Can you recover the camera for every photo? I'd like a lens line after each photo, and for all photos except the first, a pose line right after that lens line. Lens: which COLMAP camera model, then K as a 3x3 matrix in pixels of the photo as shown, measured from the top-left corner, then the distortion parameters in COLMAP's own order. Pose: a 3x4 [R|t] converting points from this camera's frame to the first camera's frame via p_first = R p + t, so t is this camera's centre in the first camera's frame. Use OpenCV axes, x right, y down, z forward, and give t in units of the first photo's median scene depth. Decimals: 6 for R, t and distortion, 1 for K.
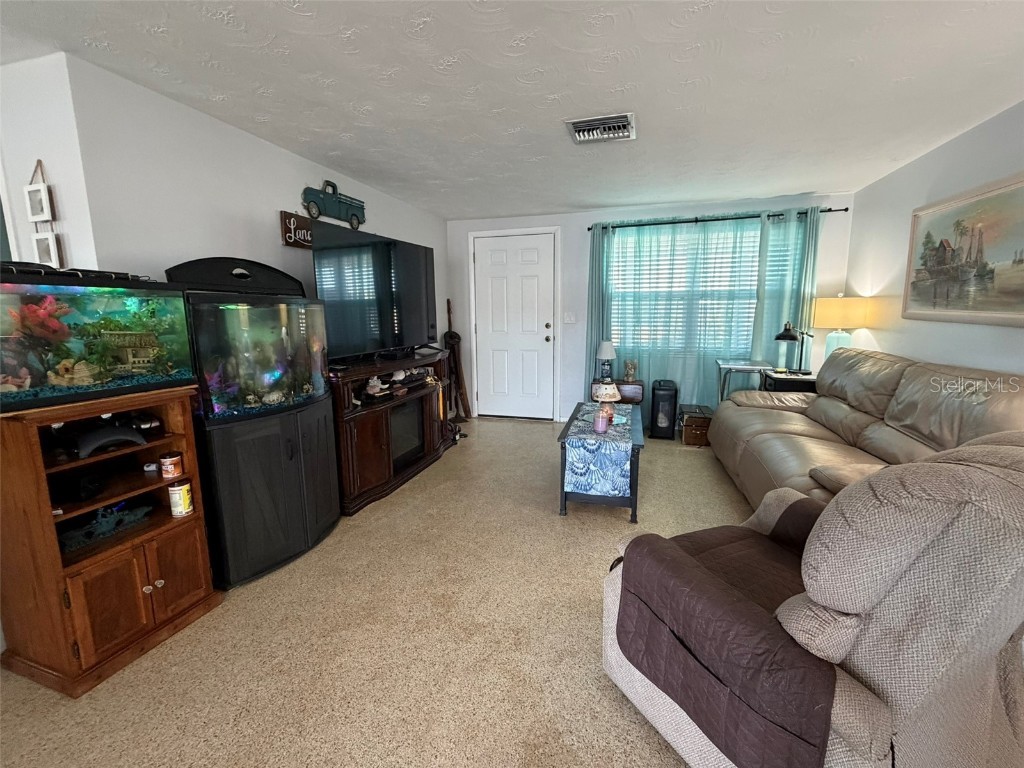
lens RADIAL K [[457.7, 0, 512.0], [0, 457.7, 384.0], [0, 0, 1]] dist [-0.000919, -0.000108]
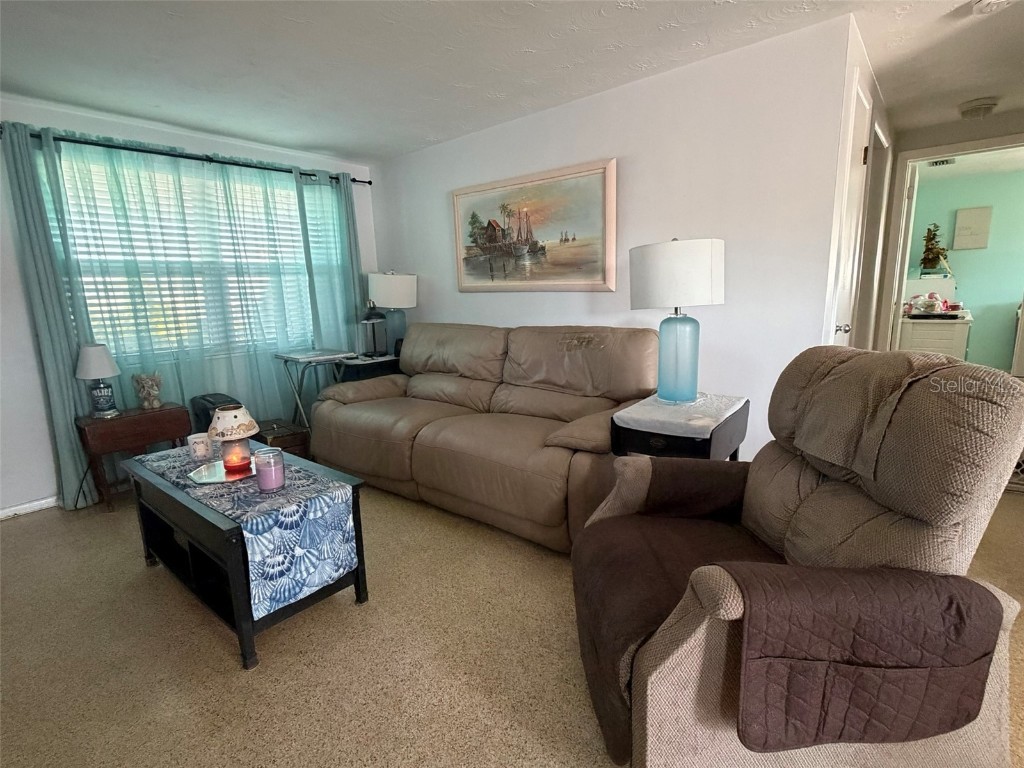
lens RADIAL K [[499.5, 0, 513.3], [0, 499.5, 387.0], [0, 0, 1]] dist [0.001000, 0.000665]
pose [[0.409666, -0.179010, 0.894499, -0.211173], [0.175182, 0.977745, 0.115439, -0.038871], [-0.895257, 0.109408, 0.431908, 0.423628]]
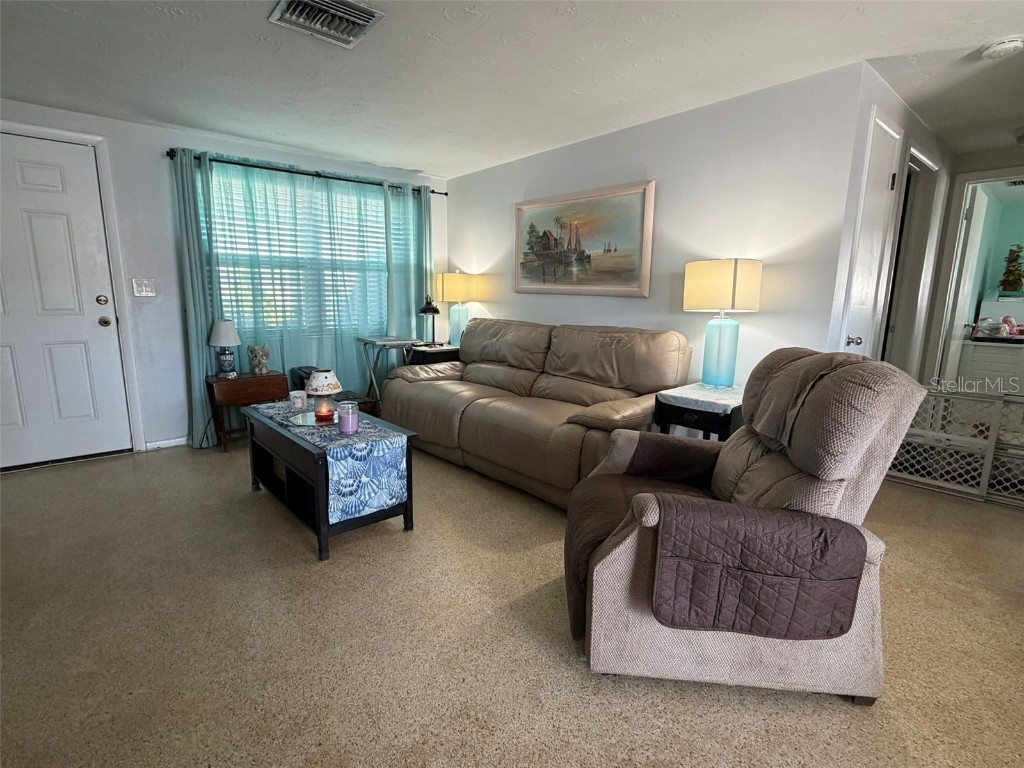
lens RADIAL K [[501.4, 0, 512.0], [0, 501.4, 384.0], [0, 0, 1]] dist [0.002586, 0.000463]
pose [[0.539556, -0.132847, 0.831403, -0.325468], [0.118030, 0.989657, 0.081536, -0.011114], [-0.833636, 0.054137, 0.549655, 0.299252]]
